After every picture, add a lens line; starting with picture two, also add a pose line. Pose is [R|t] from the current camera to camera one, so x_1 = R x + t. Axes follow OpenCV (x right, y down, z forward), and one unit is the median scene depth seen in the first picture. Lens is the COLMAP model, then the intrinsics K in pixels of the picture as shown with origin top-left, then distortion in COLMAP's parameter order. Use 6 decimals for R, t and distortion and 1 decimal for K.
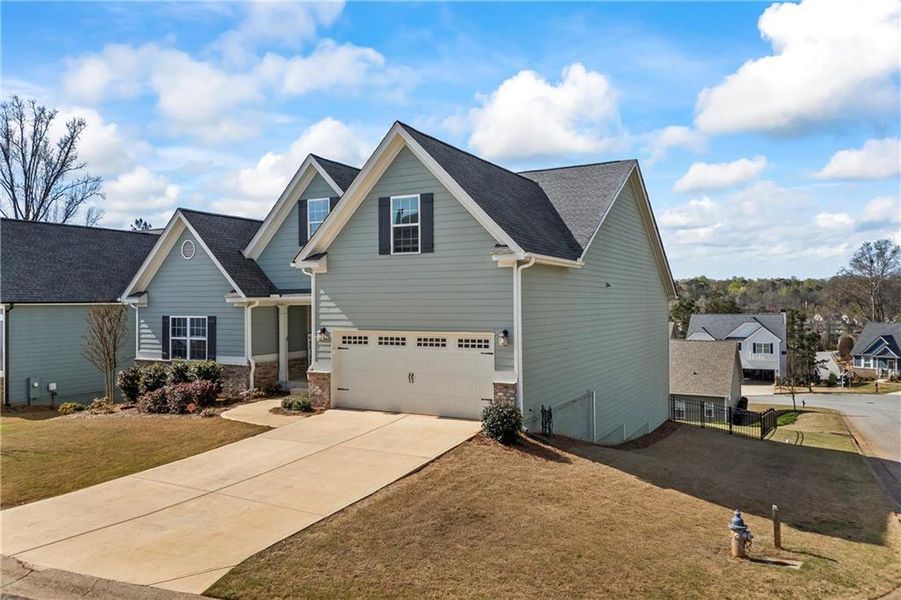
lens RADIAL K [[668.5, 0, 448.2], [0, 668.5, 304.1], [0, 0, 1]] dist [0.084674, -0.086090]
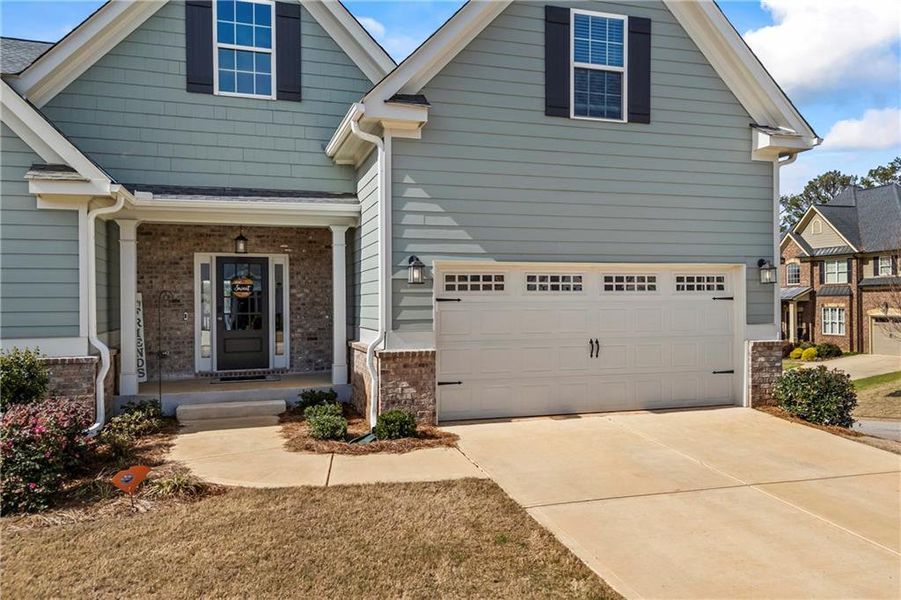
lens RADIAL K [[668.5, 0, 453.7], [0, 668.5, 301.6], [0, 0, 1]] dist [0.084674, -0.086090]
pose [[0.692581, 0.001675, 0.721338, -0.509950], [0.005659, 0.999954, -0.007755, 0.071539], [-0.721318, 0.009453, 0.692539, 0.663664]]
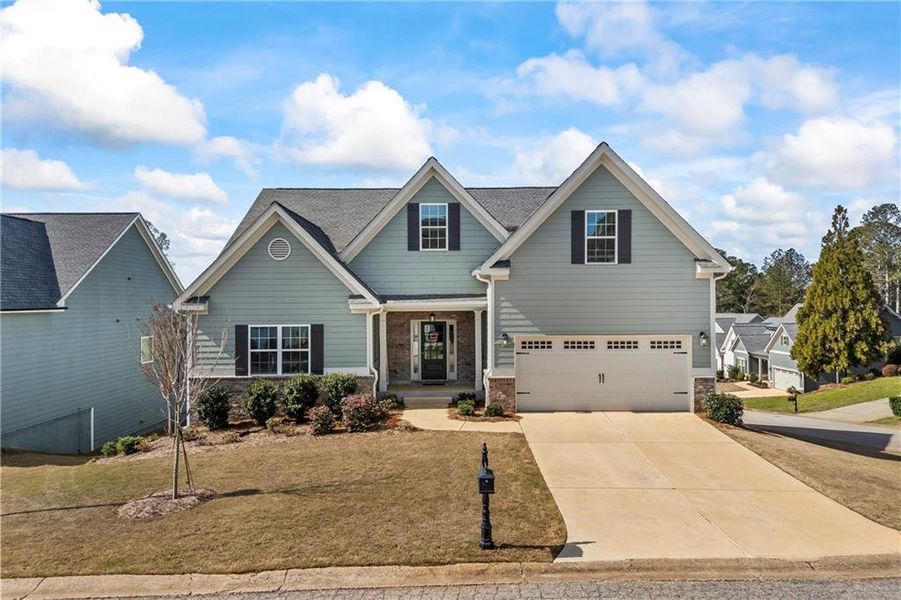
lens RADIAL K [[668.5, 0, 441.8], [0, 668.5, 300.4], [0, 0, 1]] dist [0.084674, -0.086090]
pose [[0.880527, -0.000586, 0.473996, -0.759655], [0.004257, 0.999969, -0.006671, -0.009125], [-0.473977, 0.007892, 0.880502, 0.153625]]
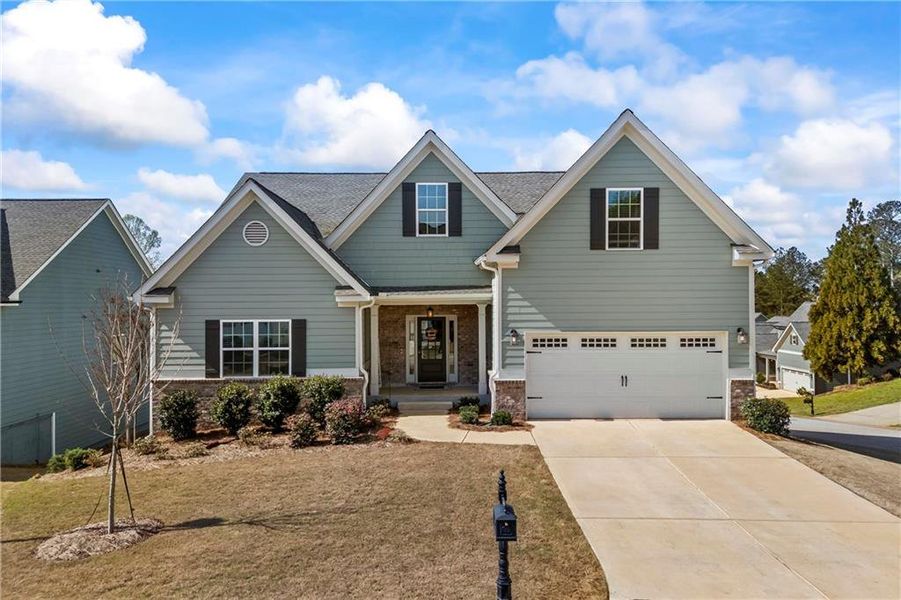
lens RADIAL K [[668.5, 0, 443.2], [0, 668.5, 301.1], [0, 0, 1]] dist [0.084674, -0.086090]
pose [[0.877384, -0.000340, 0.479789, -0.700547], [0.003612, 0.999976, -0.005897, 0.002008], [-0.479776, 0.006907, 0.877364, 0.271138]]
